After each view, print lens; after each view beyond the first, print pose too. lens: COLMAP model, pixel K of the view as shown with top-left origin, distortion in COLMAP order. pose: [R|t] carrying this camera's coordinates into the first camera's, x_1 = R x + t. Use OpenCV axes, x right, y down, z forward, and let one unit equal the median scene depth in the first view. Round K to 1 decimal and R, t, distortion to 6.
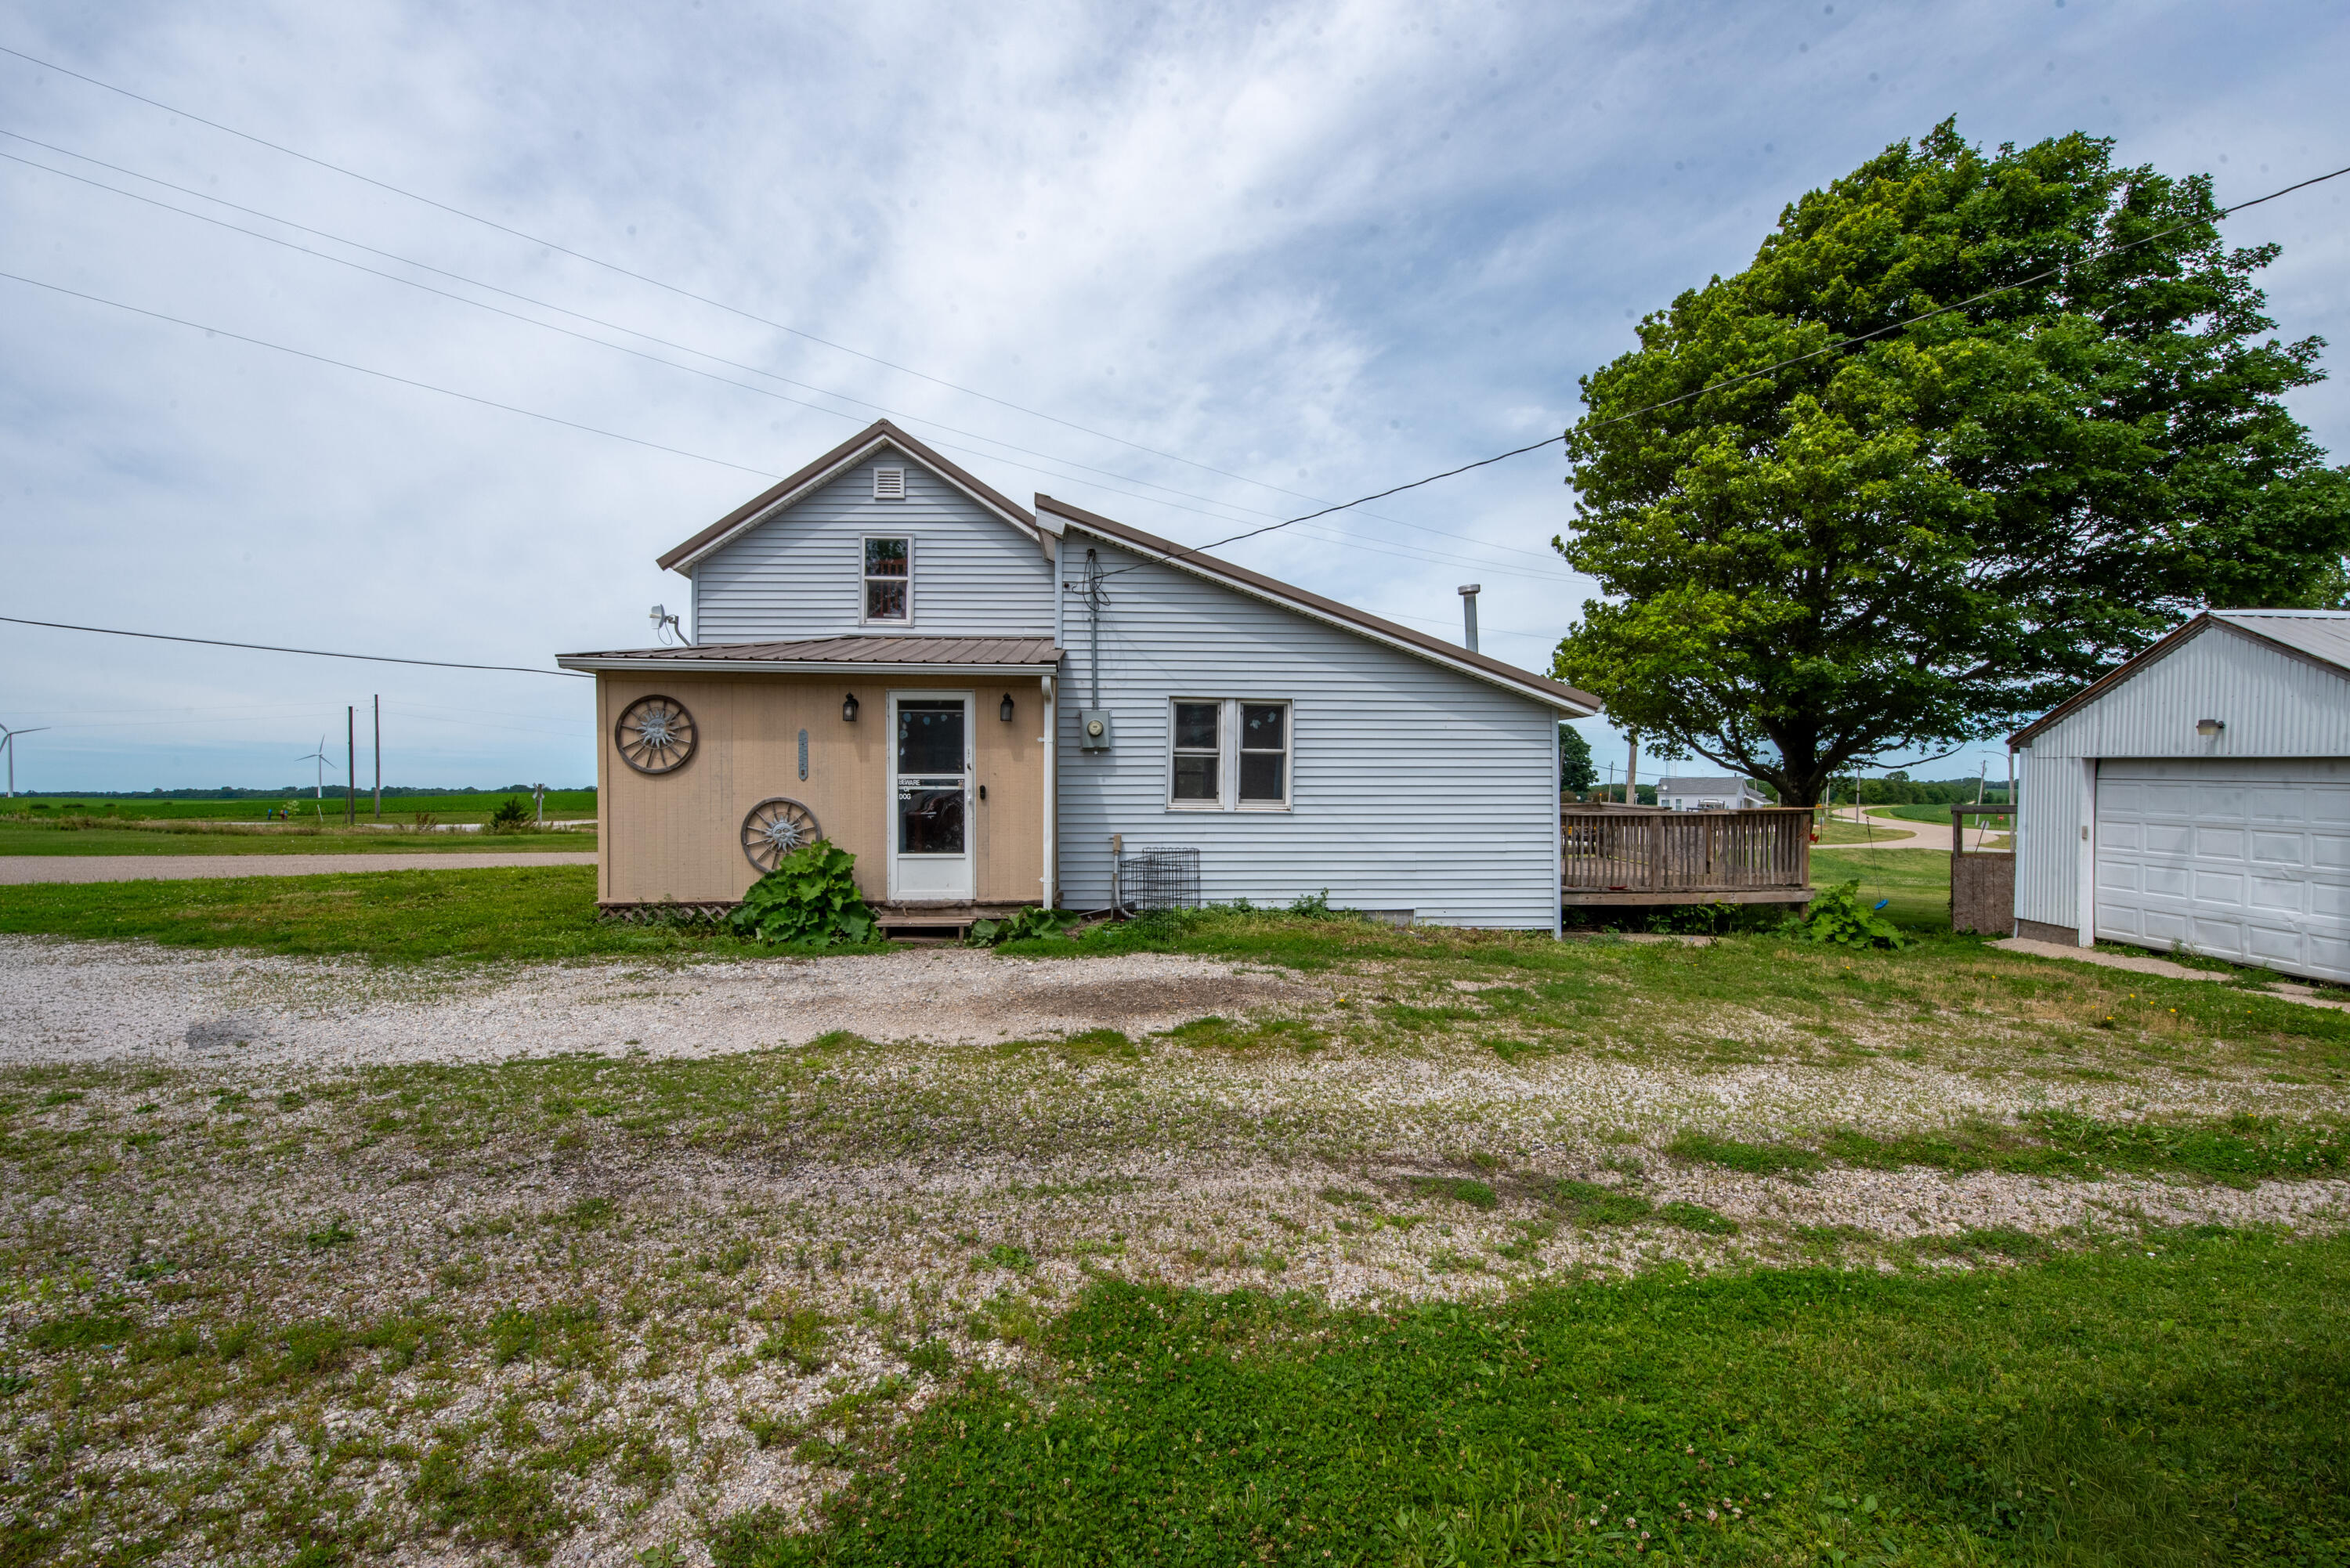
lens RADIAL K [[1082.7, 0, 1175.0], [0, 1082.7, 784.0], [0, 0, 1]] dist [-0.009379, -0.000408]
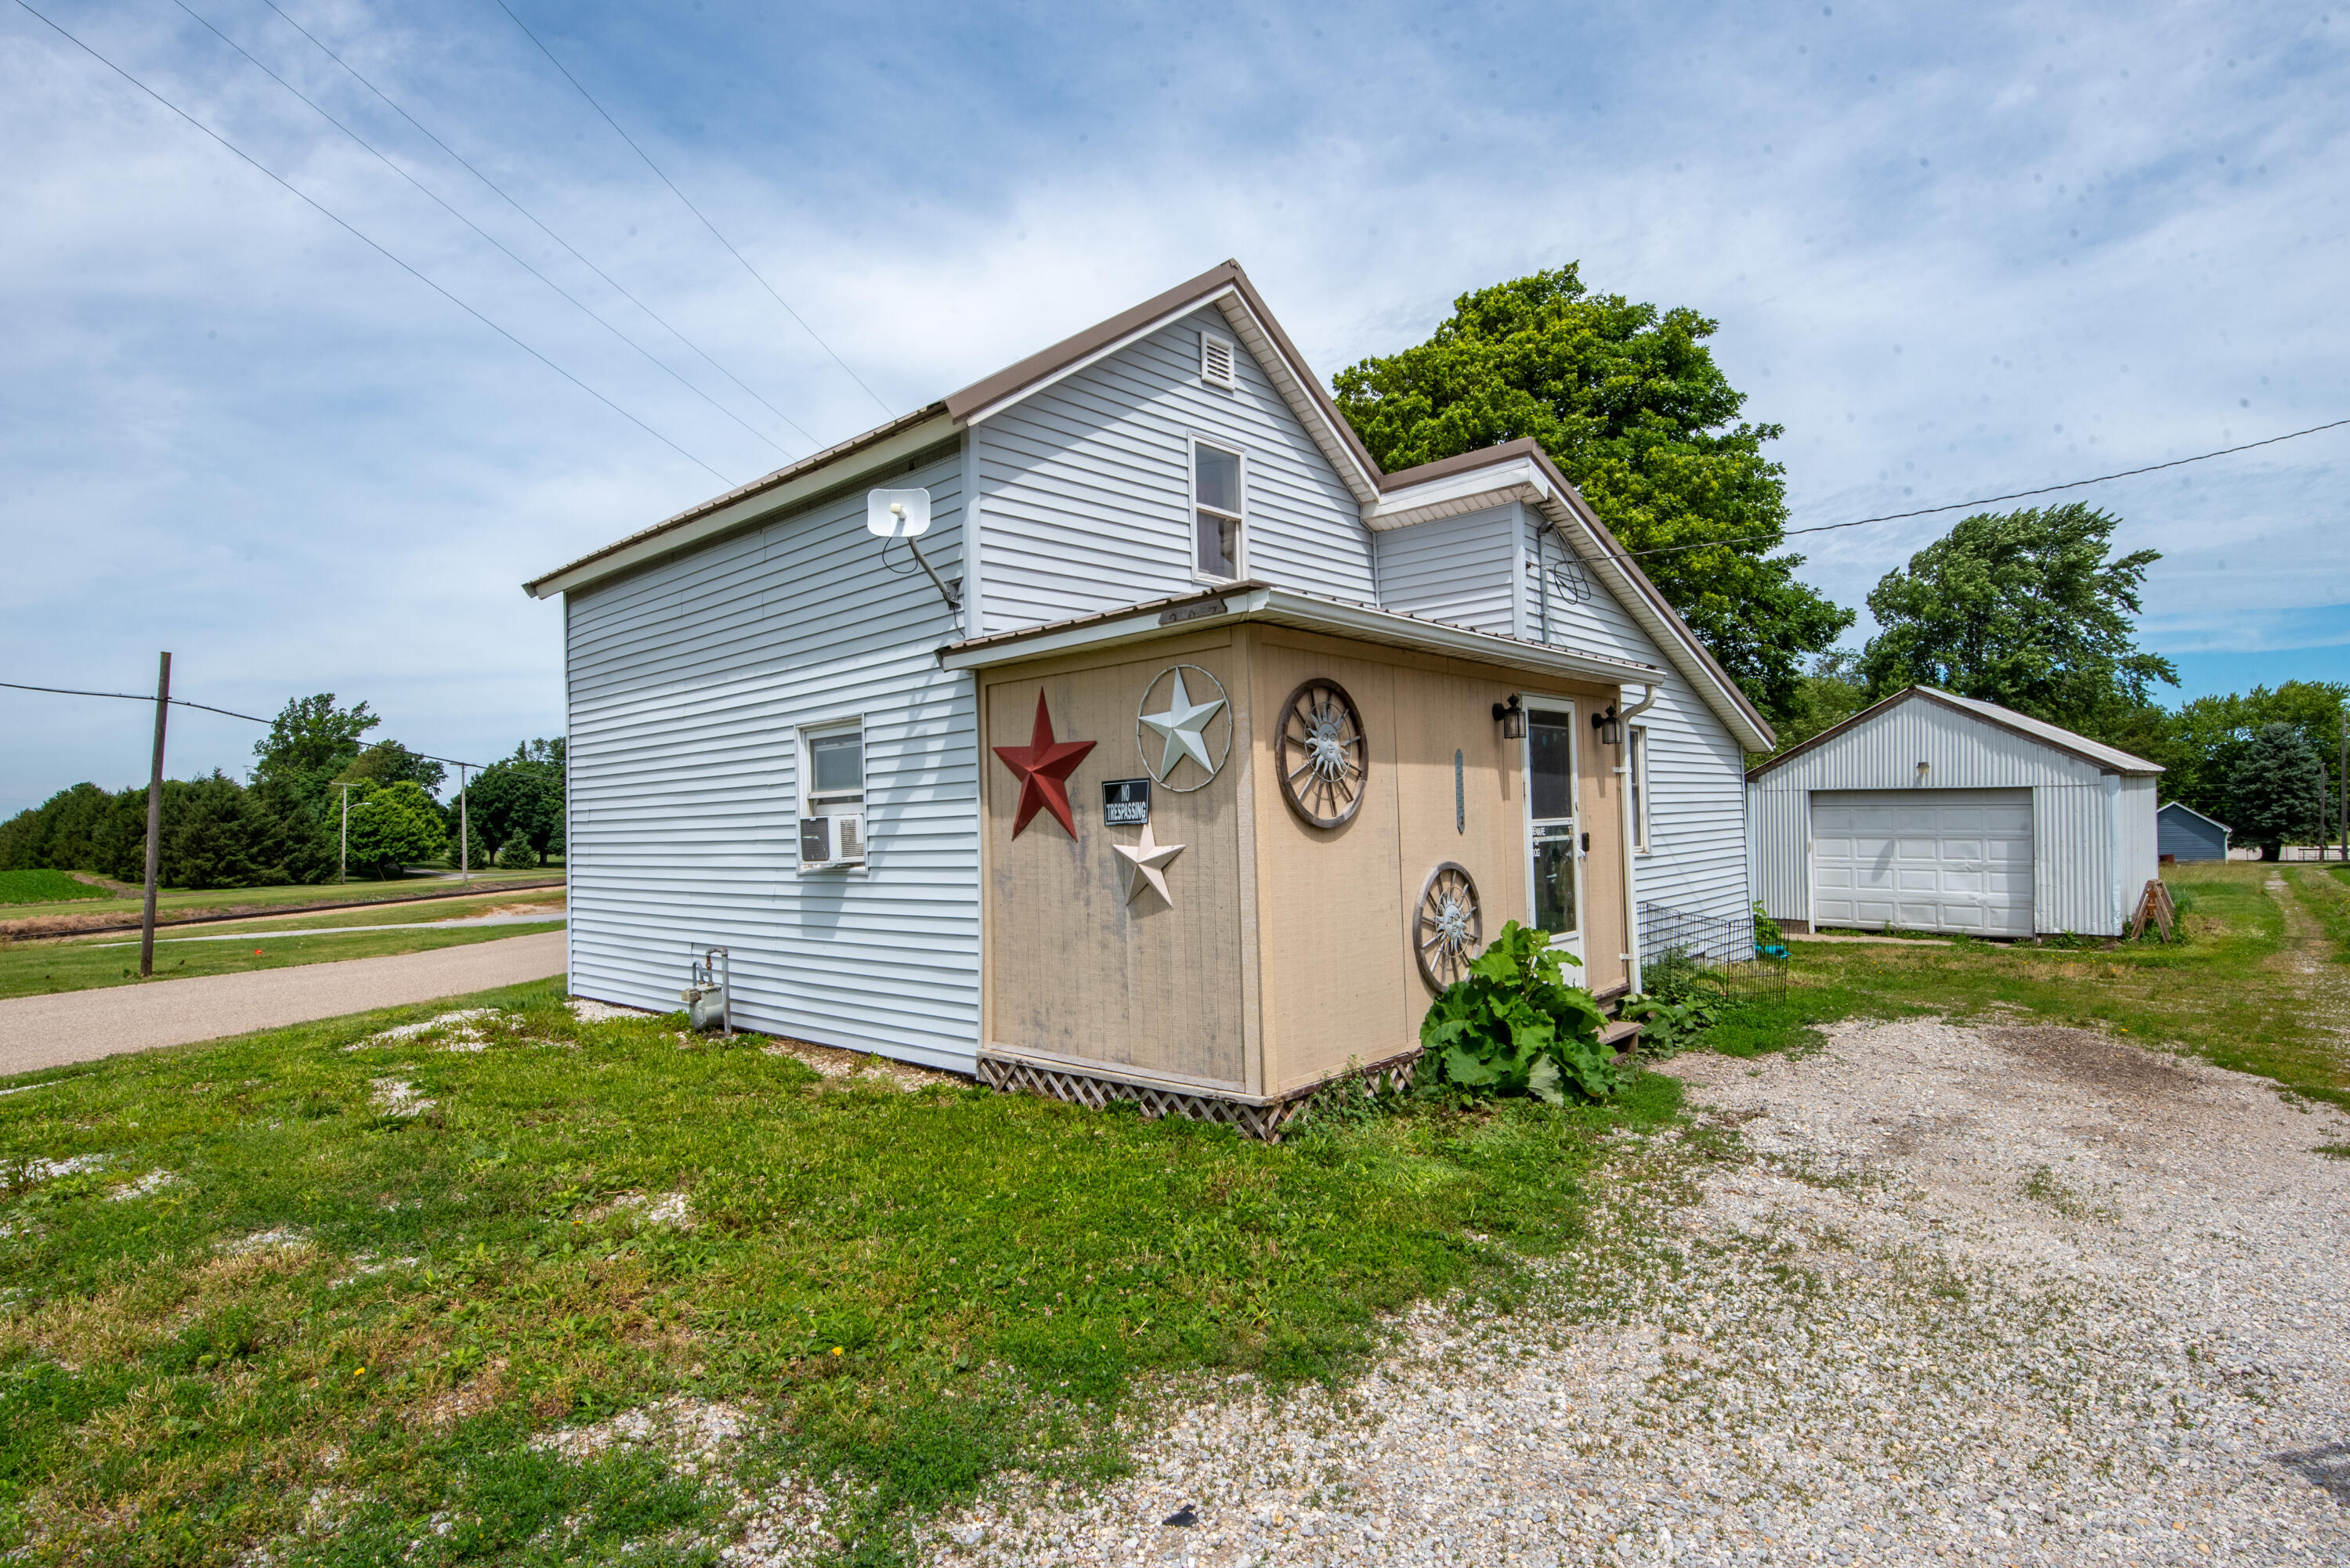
lens RADIAL K [[1195.6, 0, 1174.9], [0, 1195.6, 811.7], [0, 0, 1]] dist [-0.000381, -0.000077]
pose [[0.709289, -0.017689, 0.704696, -0.853194], [0.030182, 0.999530, -0.005290, -0.015567], [-0.704271, 0.025021, 0.709490, 0.581636]]
